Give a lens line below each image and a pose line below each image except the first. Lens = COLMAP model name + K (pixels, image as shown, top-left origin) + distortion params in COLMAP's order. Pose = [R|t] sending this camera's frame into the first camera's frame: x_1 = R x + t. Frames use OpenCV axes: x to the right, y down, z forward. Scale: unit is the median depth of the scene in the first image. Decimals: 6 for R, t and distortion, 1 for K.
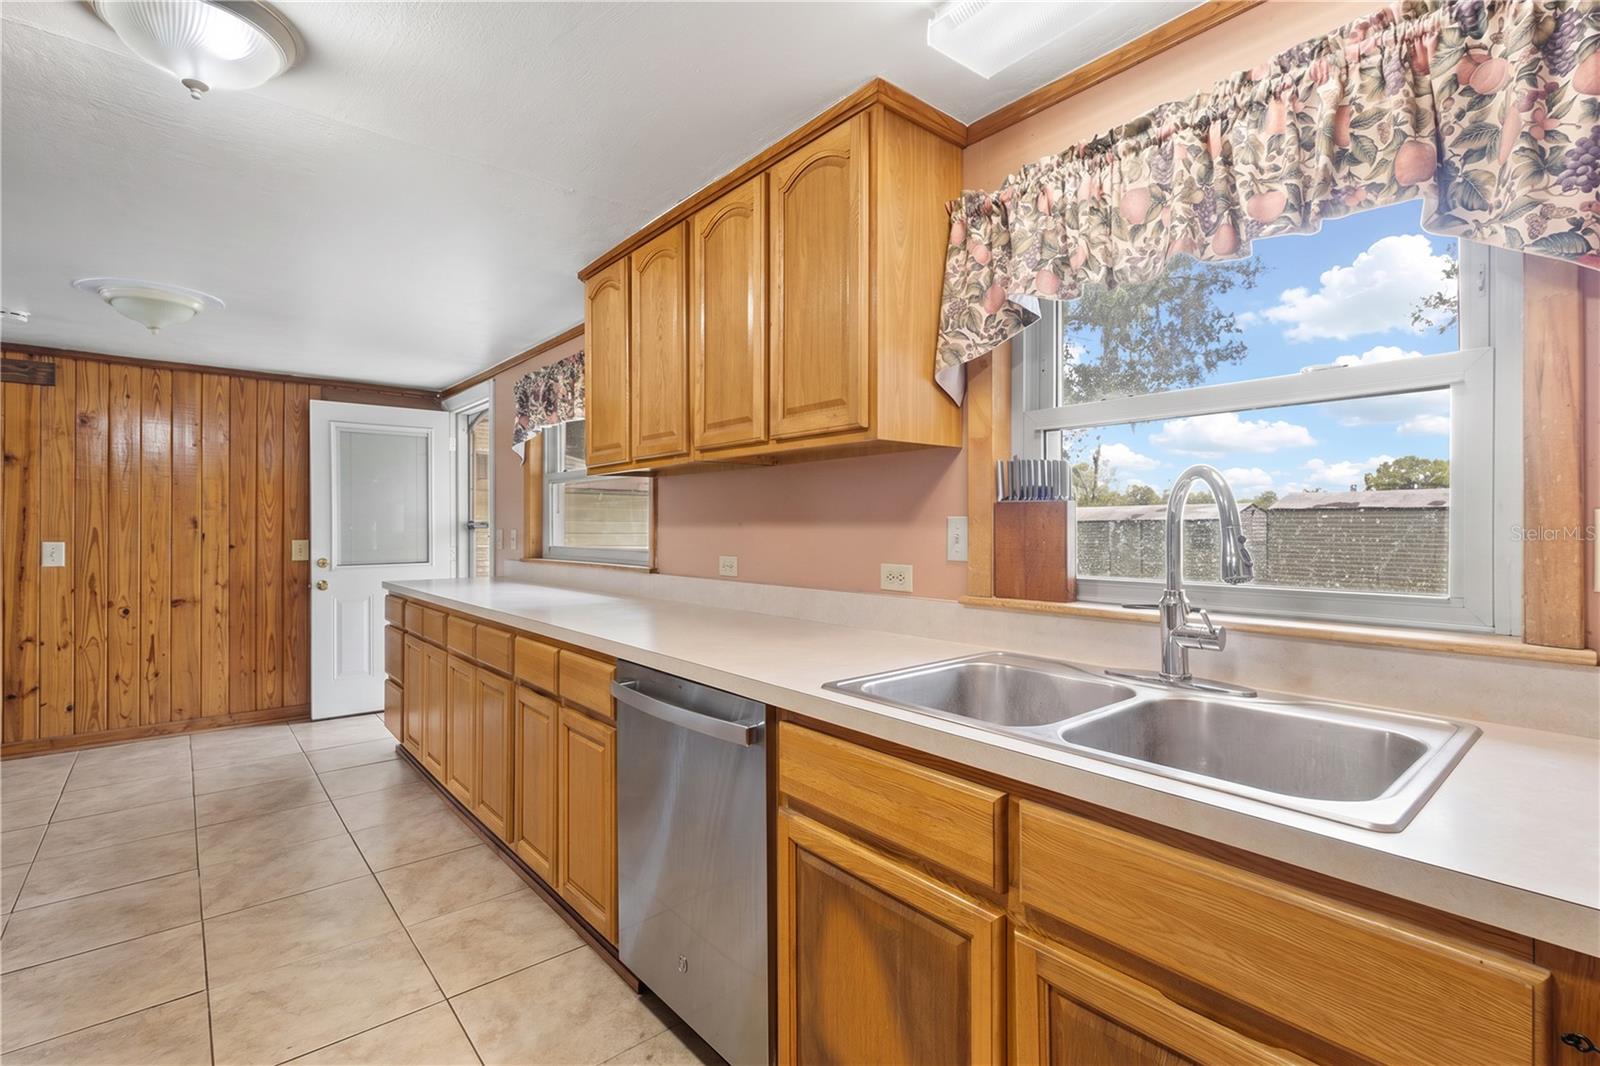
lens RADIAL K [[741.9, 0, 800.0], [0, 741.9, 533.0], [0, 0, 1]] dist [0.002687, -0.000199]
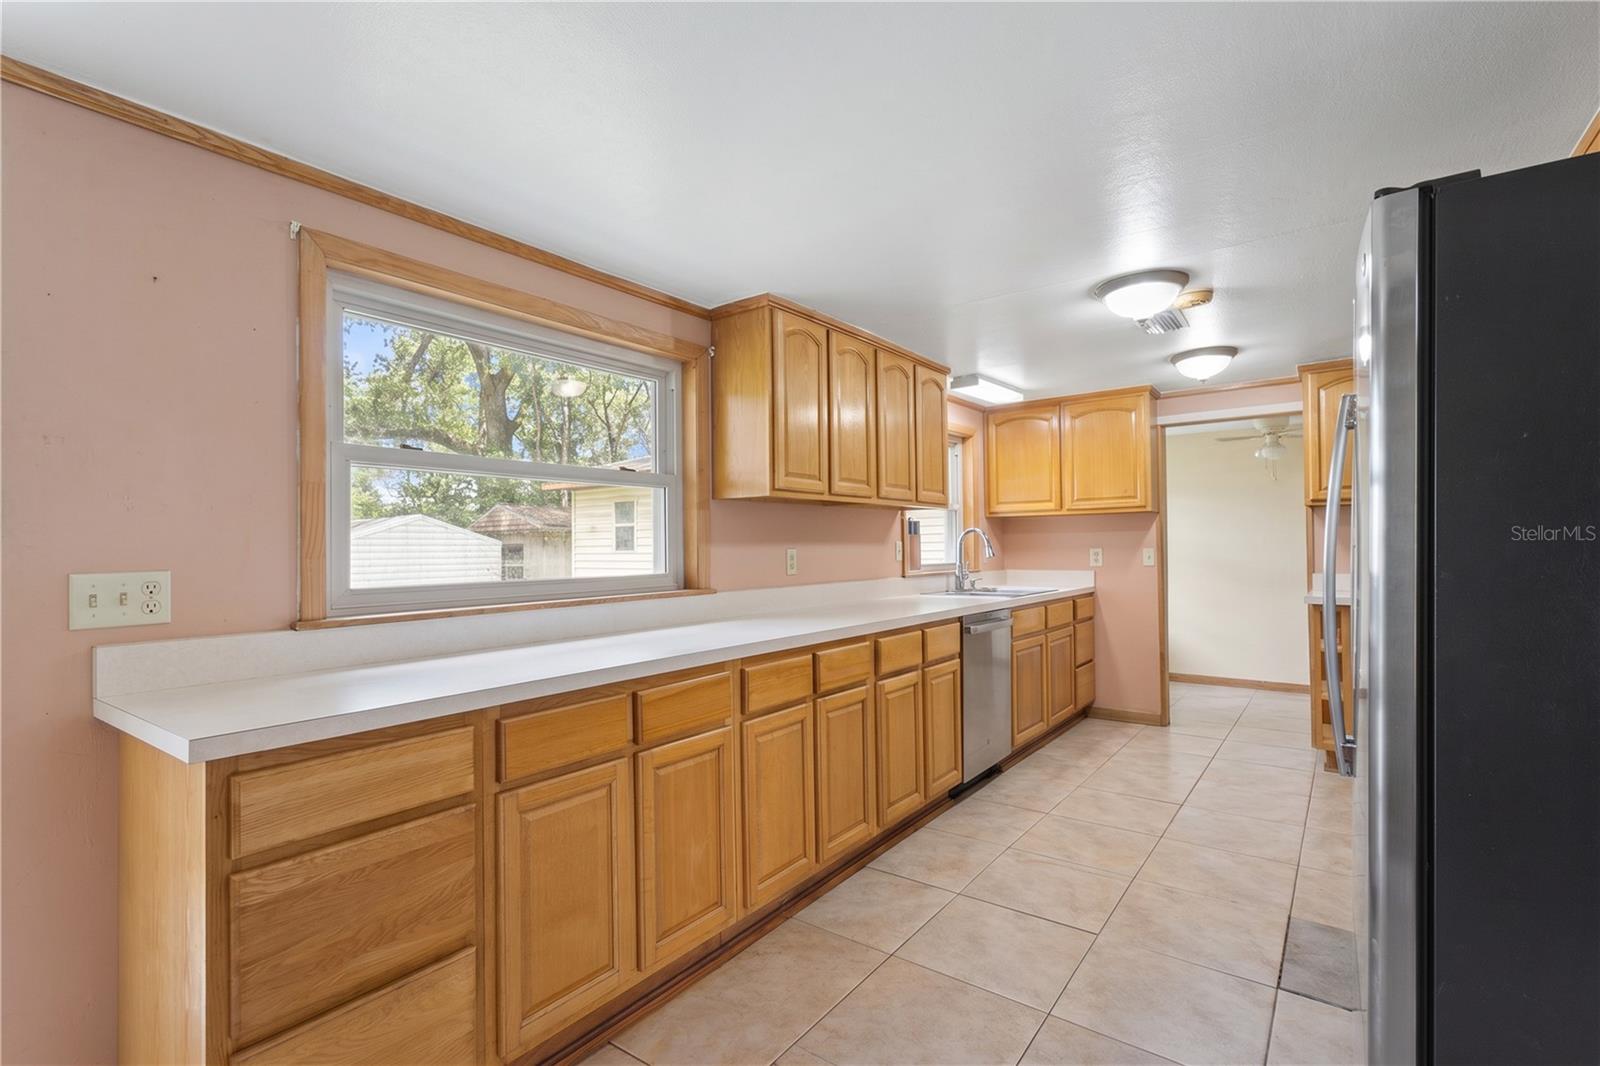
lens RADIAL K [[741.9, 0, 800.0], [0, 741.9, 533.0], [0, 0, 1]] dist [0.002687, -0.000199]
pose [[-0.210059, 0.015577, 0.977565, -1.303079], [0.022161, 0.999692, -0.011167, -0.019330], [-0.977438, 0.019318, -0.210339, 1.187777]]
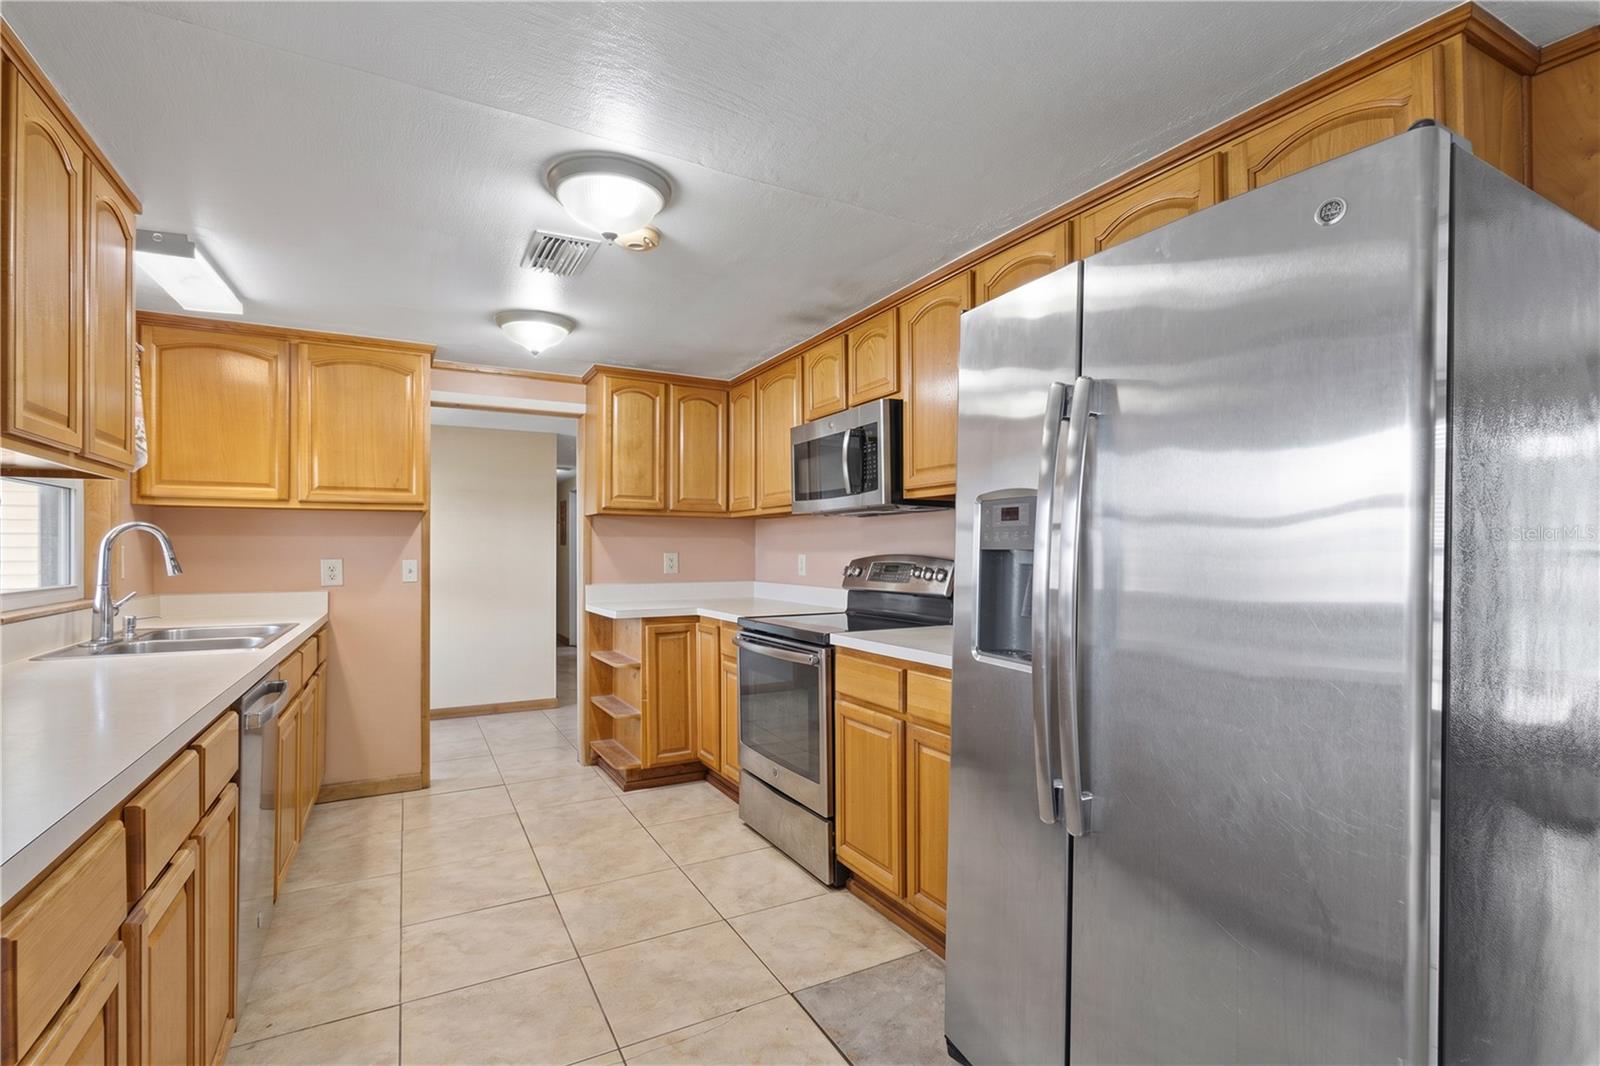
lens RADIAL K [[741.9, 0, 800.0], [0, 741.9, 533.0], [0, 0, 1]] dist [0.002687, -0.000199]
pose [[-0.977291, 0.005321, 0.211833, -0.750185], [0.002886, 0.999926, -0.011806, -0.013132], [-0.211881, -0.010927, -0.977234, 1.173693]]
